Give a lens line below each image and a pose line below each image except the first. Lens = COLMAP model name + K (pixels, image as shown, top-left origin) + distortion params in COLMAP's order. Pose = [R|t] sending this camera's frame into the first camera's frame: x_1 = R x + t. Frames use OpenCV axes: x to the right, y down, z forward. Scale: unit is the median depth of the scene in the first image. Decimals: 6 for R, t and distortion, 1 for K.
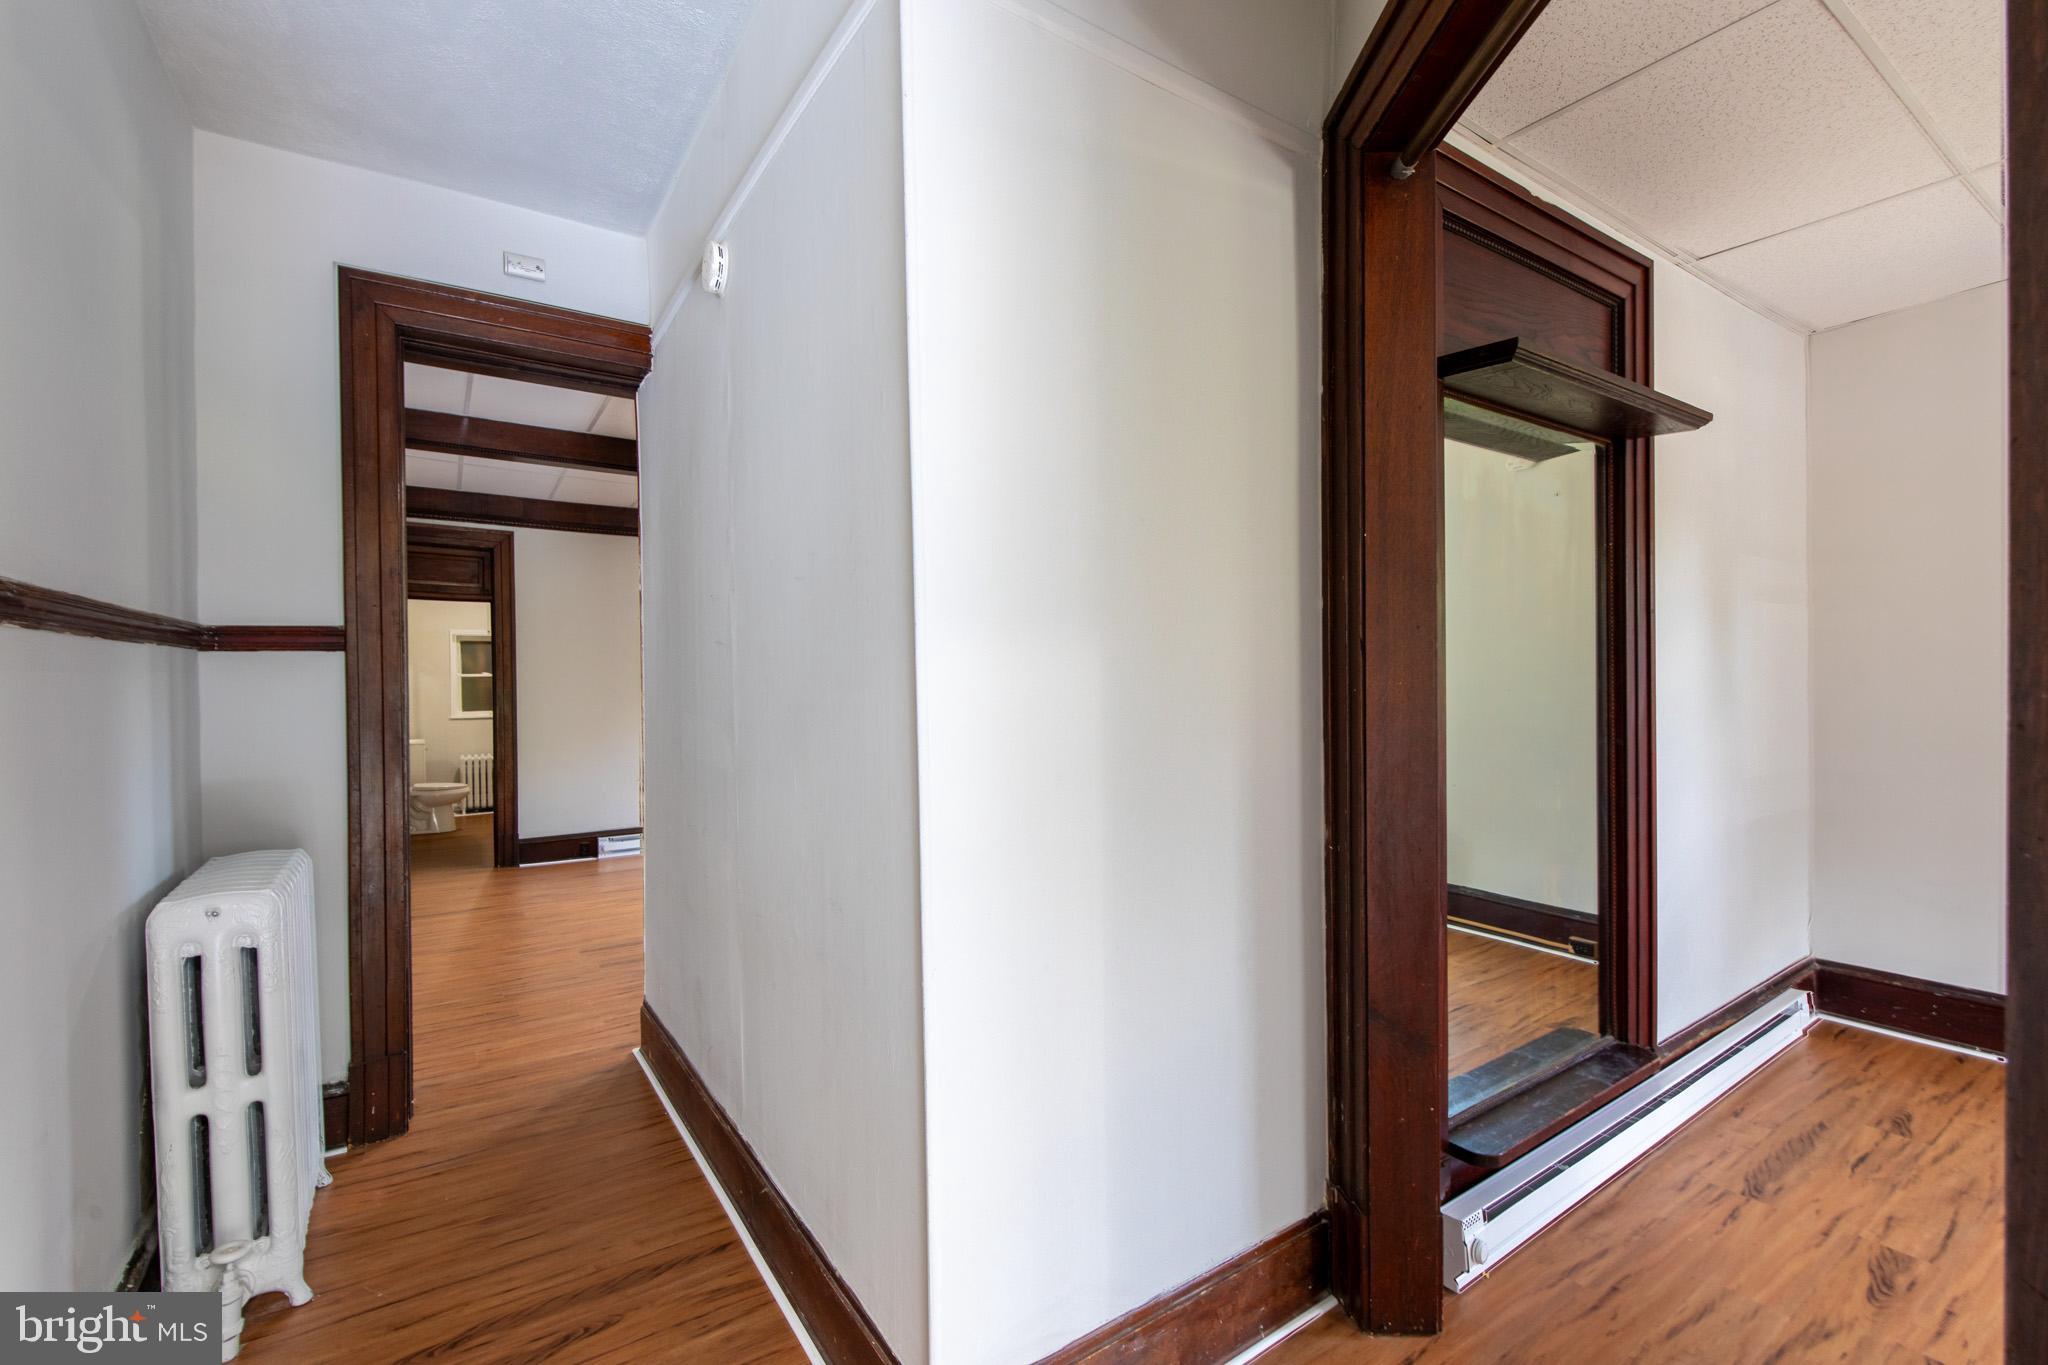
lens RADIAL K [[889.7, 0, 1028.5], [0, 889.7, 680.4], [0, 0, 1]] dist [0.001308, -0.000447]
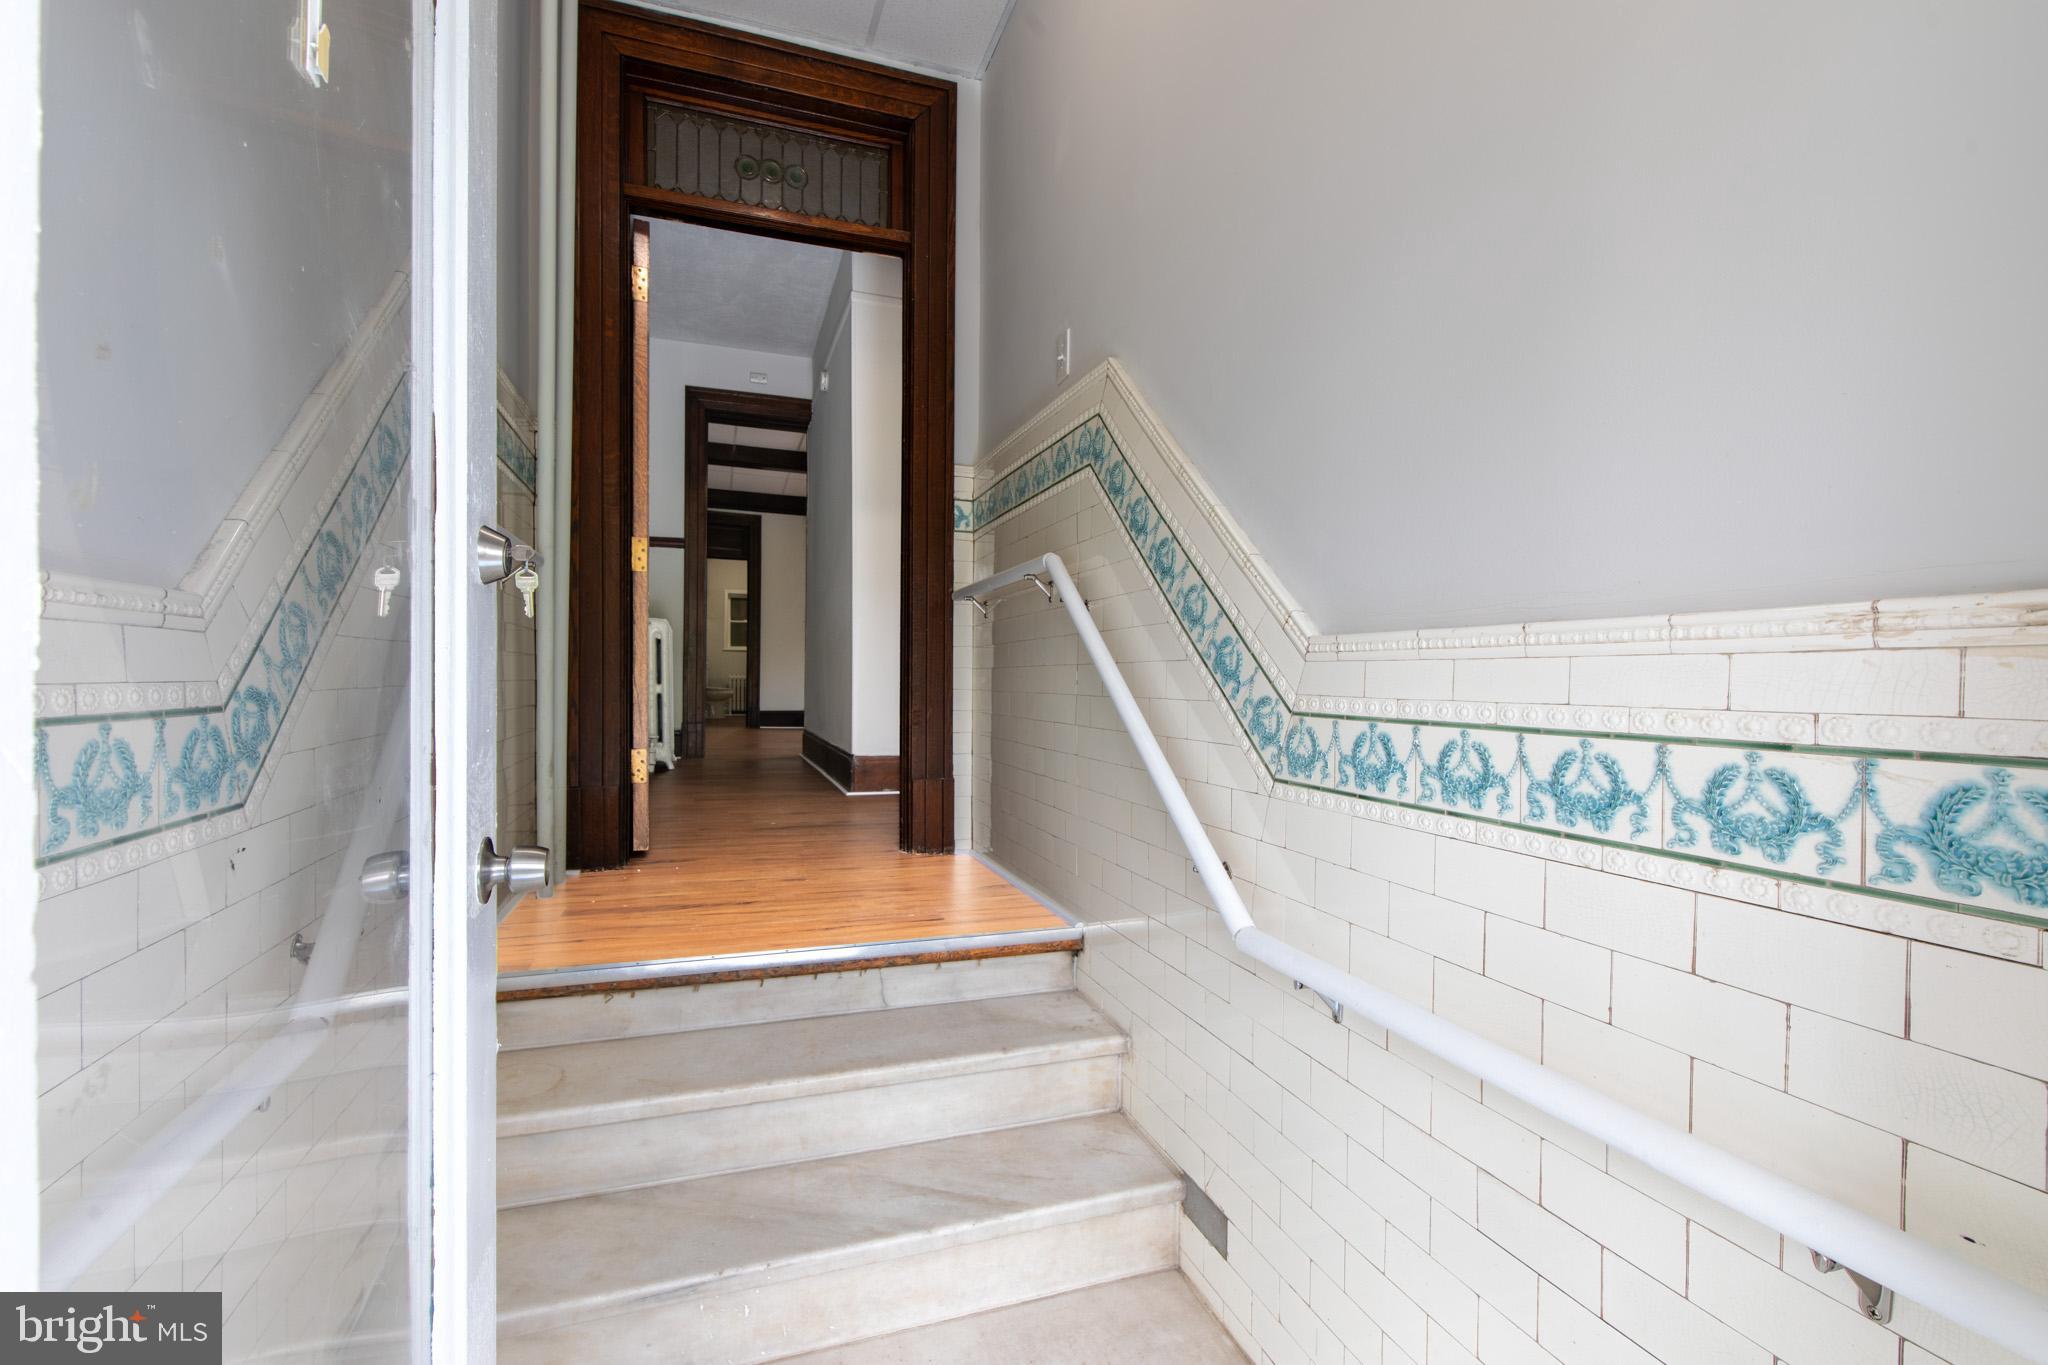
lens RADIAL K [[889.7, 0, 1022.3], [0, 889.7, 683.6], [0, 0, 1]] dist [0.001308, -0.000447]
pose [[0.967981, 0.023584, -0.249911, 0.571427], [-0.023513, 0.999718, 0.003269, 0.242337], [0.249918, 0.002711, 0.968263, -0.867605]]
